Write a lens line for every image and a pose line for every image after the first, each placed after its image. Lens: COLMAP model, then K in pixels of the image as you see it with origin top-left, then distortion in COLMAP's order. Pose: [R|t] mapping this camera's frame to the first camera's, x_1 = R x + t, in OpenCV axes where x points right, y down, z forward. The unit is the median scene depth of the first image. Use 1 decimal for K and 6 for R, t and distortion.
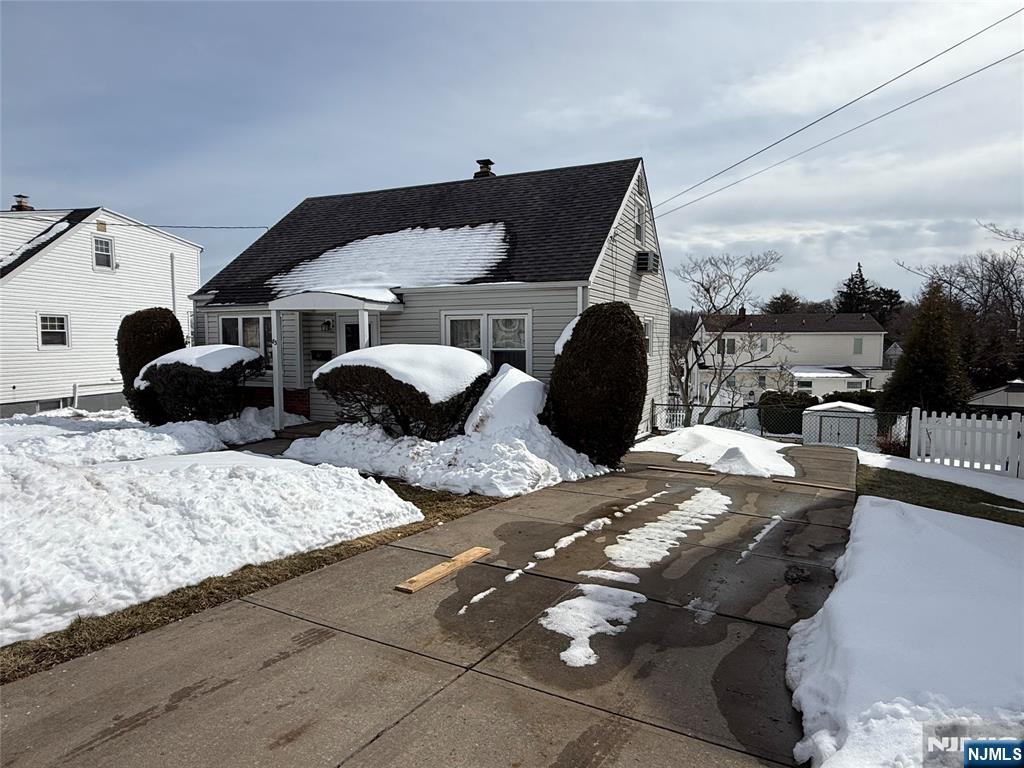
lens RADIAL K [[624.5, 0, 510.9], [0, 624.5, 383.8], [0, 0, 1]] dist [0.002519, 0.001860]
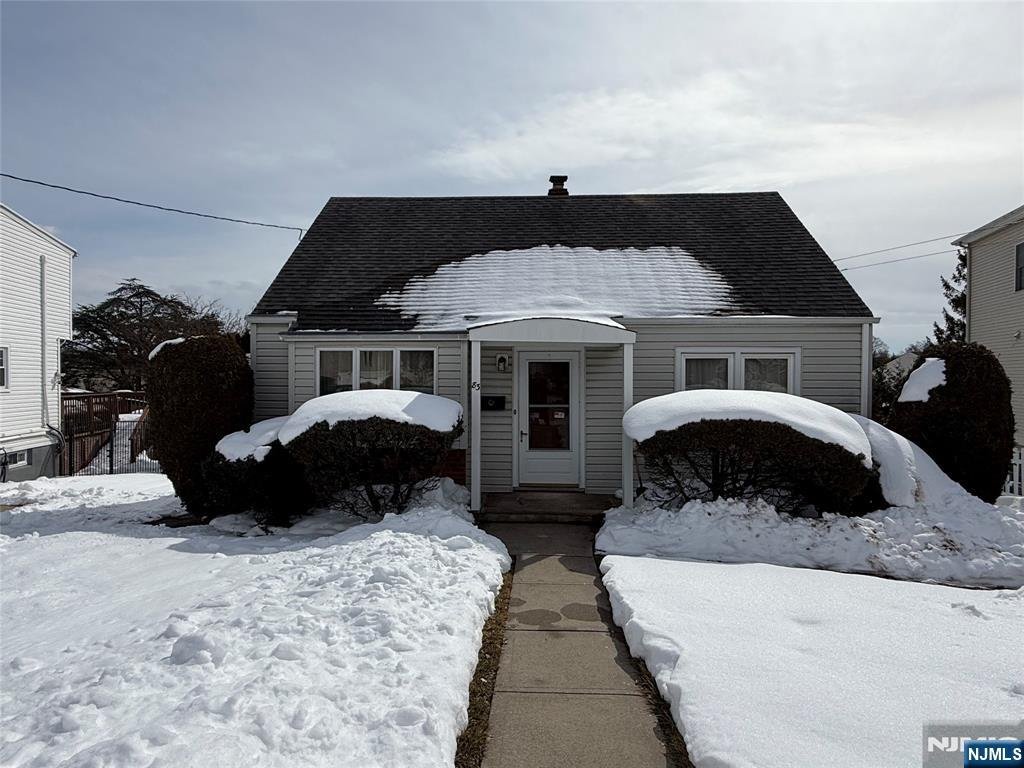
lens RADIAL K [[624.5, 0, 511.8], [0, 624.5, 384.9], [0, 0, 1]] dist [0.002519, 0.001860]
pose [[0.930754, -0.000023, 0.365645, -0.511568], [0.022079, 0.998179, -0.056140, -0.023561], [-0.364978, 0.060325, 0.929060, 0.279551]]
